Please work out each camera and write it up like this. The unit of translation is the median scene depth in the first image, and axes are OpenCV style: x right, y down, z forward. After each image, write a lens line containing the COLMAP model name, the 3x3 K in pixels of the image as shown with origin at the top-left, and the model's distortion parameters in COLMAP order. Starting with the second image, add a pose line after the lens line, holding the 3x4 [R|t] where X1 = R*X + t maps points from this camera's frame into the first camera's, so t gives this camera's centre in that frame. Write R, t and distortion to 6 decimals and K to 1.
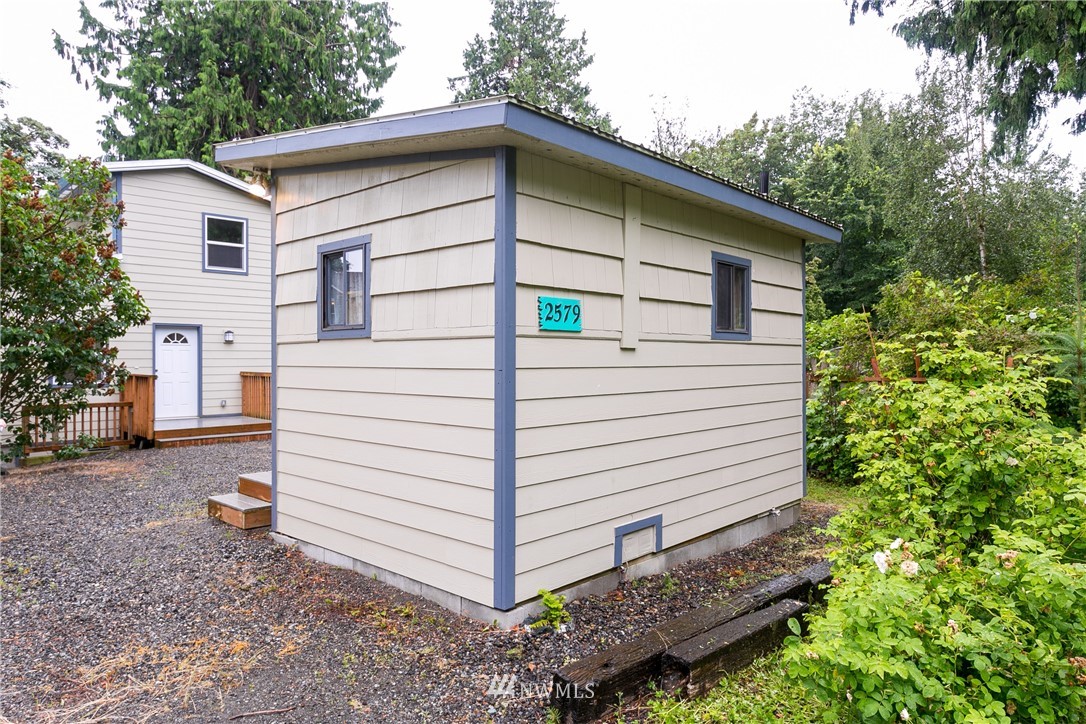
lens RADIAL K [[694.8, 0, 539.6], [0, 694.8, 363.3], [0, 0, 1]] dist [-0.002258, 0.000886]
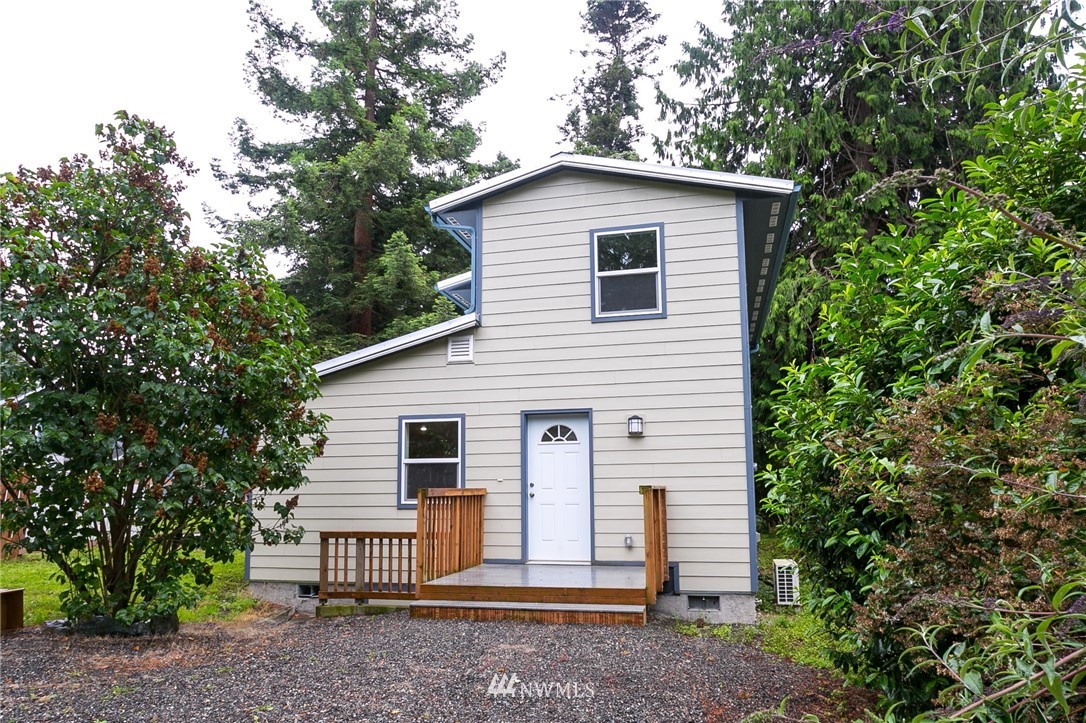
lens RADIAL K [[706.4, 0, 543.3], [0, 706.4, 408.5], [0, 0, 1]] dist [0.000347, 0.000134]
pose [[0.512906, -0.106060, -0.851867, 0.017202], [0.003146, 0.992564, -0.121683, 0.019269], [0.858439, 0.059732, 0.509426, 0.649104]]
